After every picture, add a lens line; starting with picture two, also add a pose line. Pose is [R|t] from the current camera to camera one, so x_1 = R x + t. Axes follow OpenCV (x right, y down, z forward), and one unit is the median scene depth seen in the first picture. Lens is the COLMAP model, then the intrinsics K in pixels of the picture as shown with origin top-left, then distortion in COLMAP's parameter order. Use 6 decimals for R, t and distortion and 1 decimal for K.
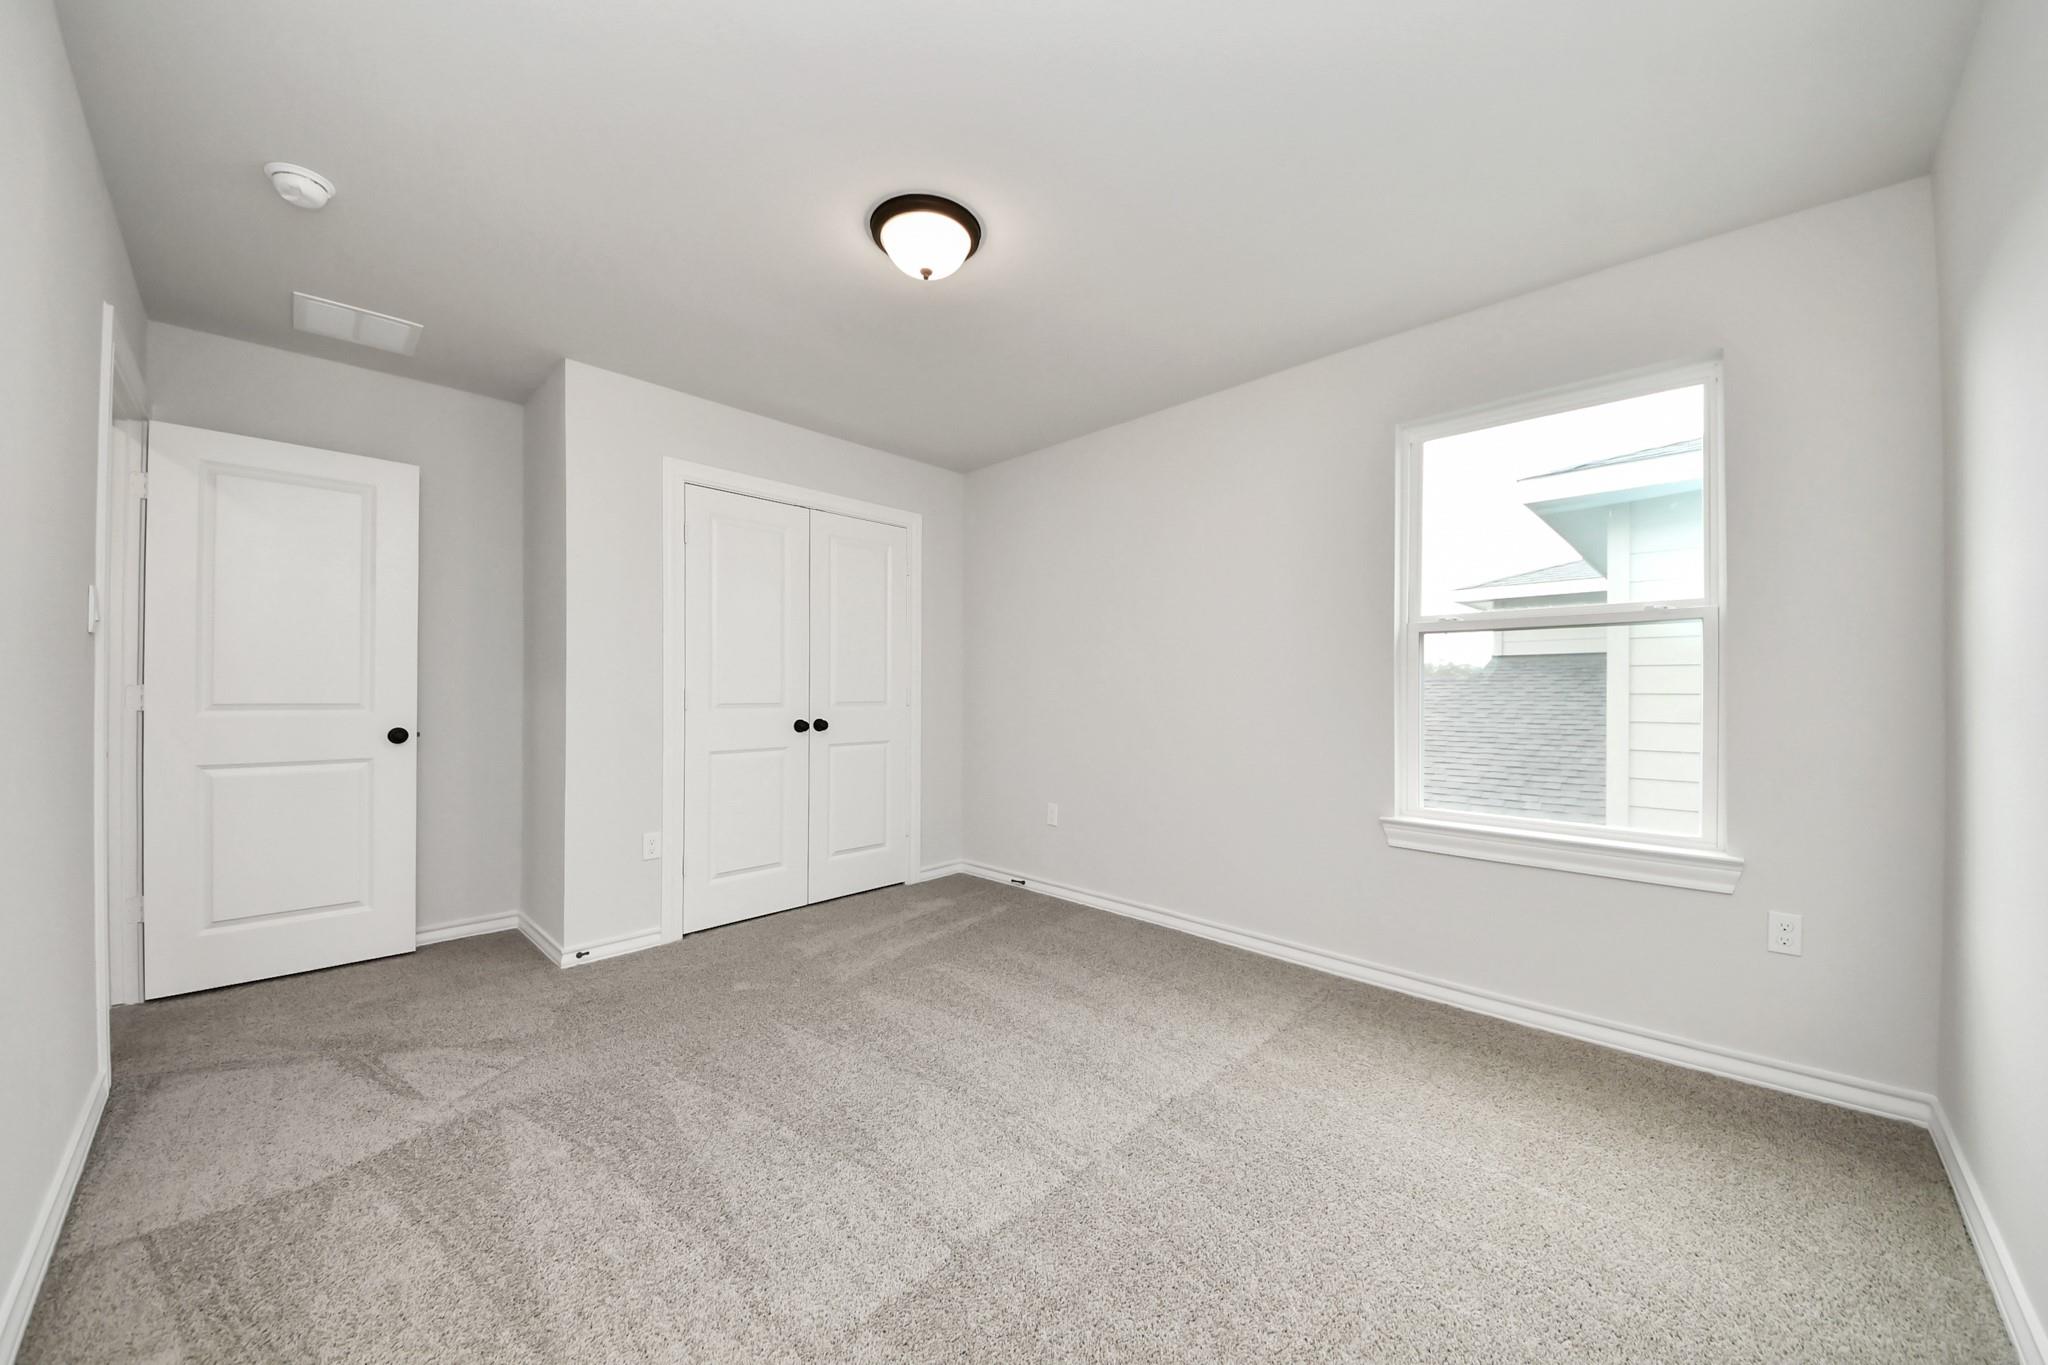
lens RADIAL K [[722.1, 0, 1014.7], [0, 722.1, 687.7], [0, 0, 1]] dist [0.048775, -0.027886]
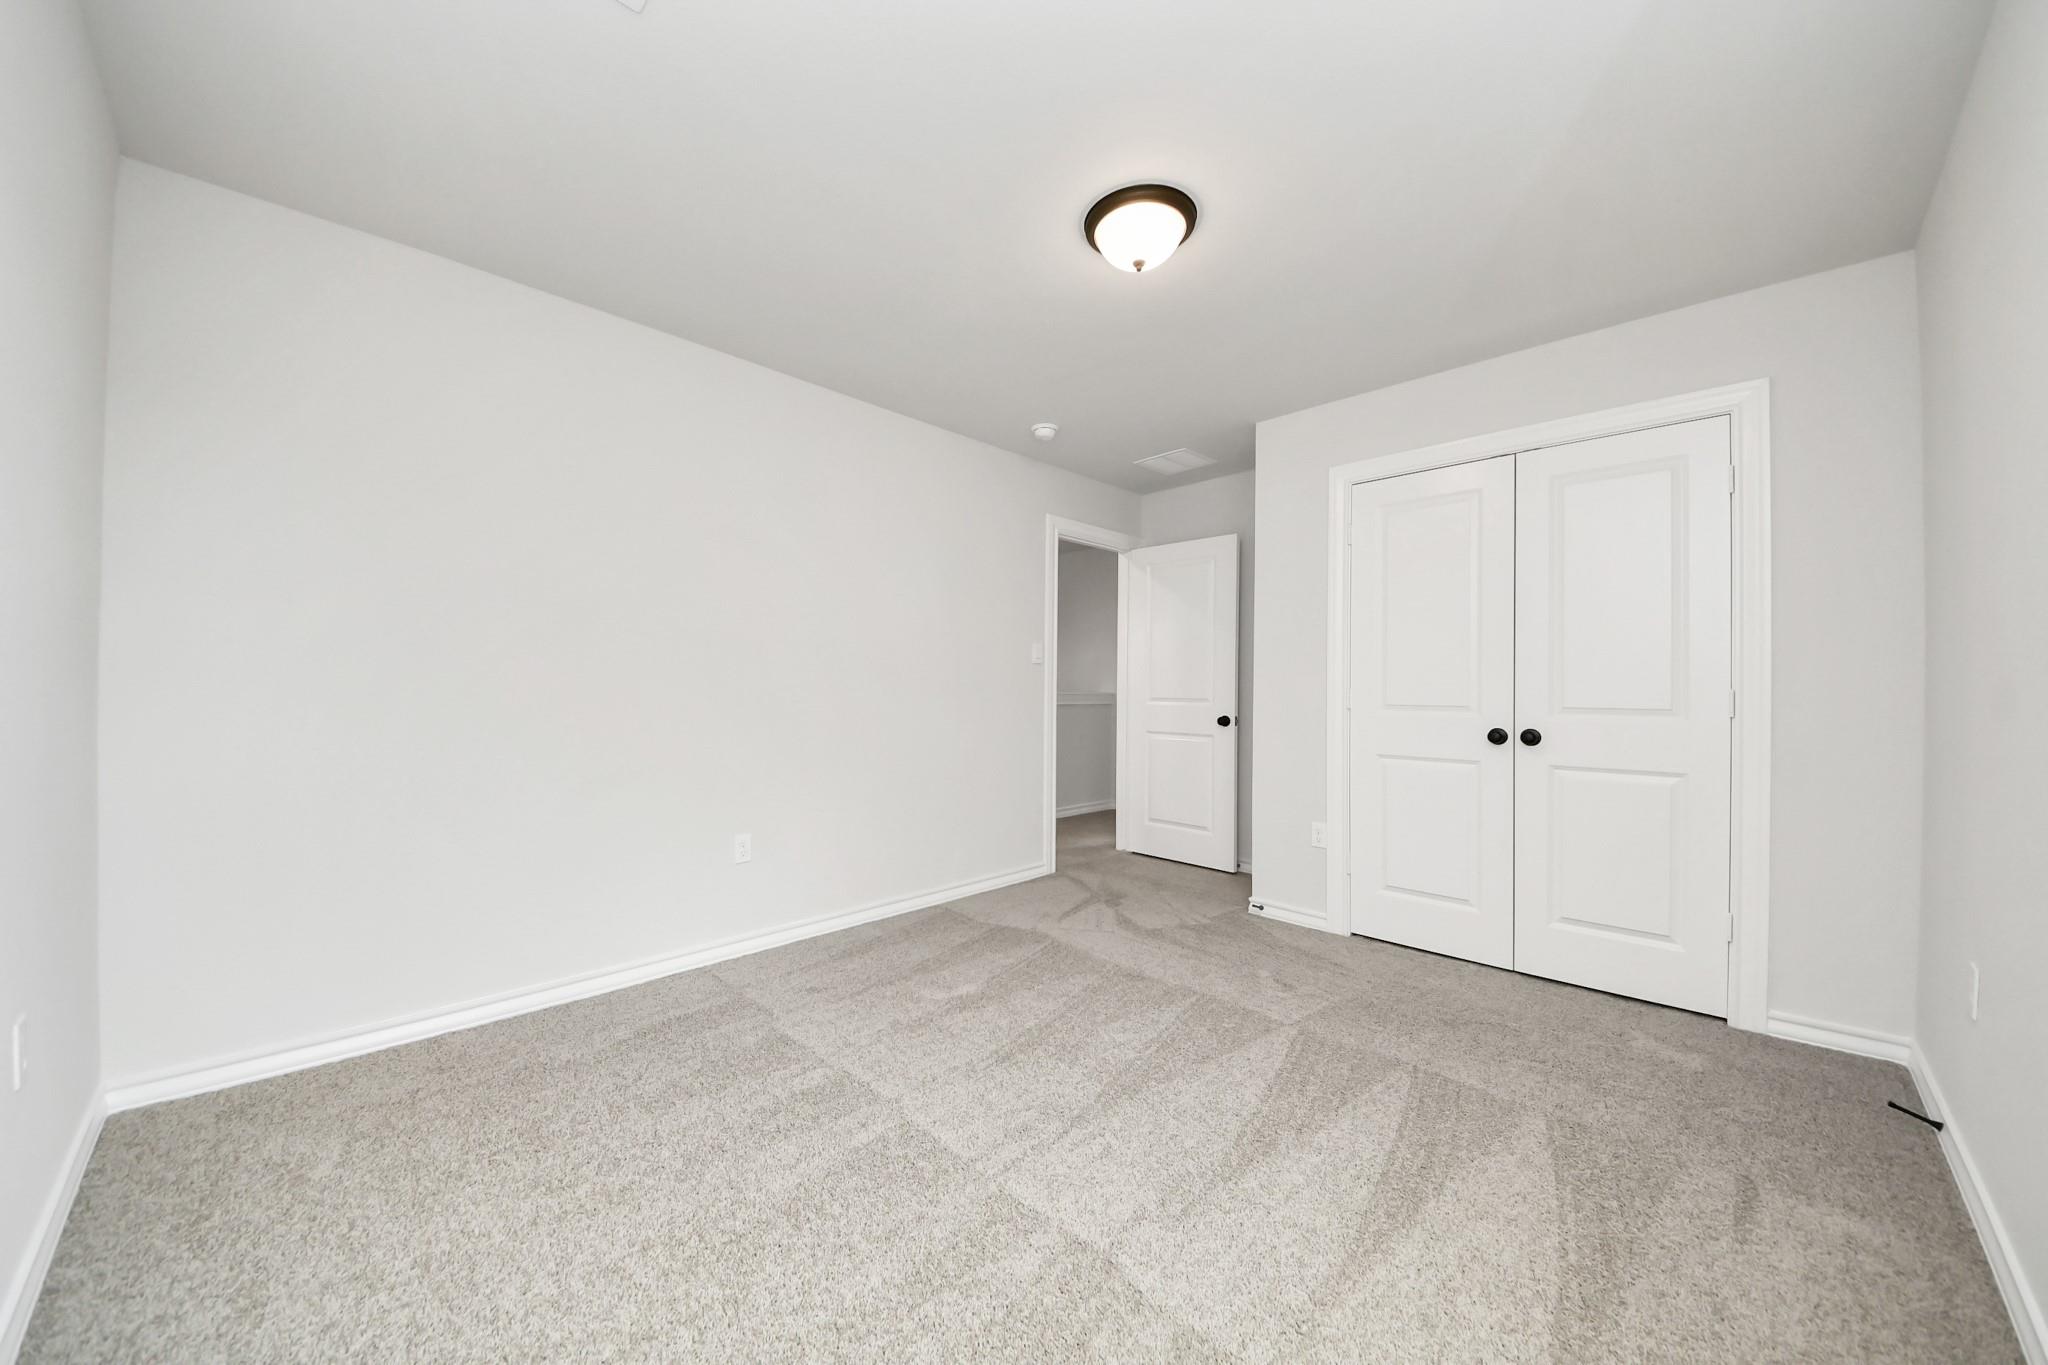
lens RADIAL K [[722.1, 0, 1014.7], [0, 722.1, 687.7], [0, 0, 1]] dist [0.048775, -0.027886]
pose [[0.000249, -0.005519, -0.999985, 0.603883], [-0.002045, 0.999983, -0.005520, 0.007110], [0.999998, 0.002047, 0.000237, 0.581373]]
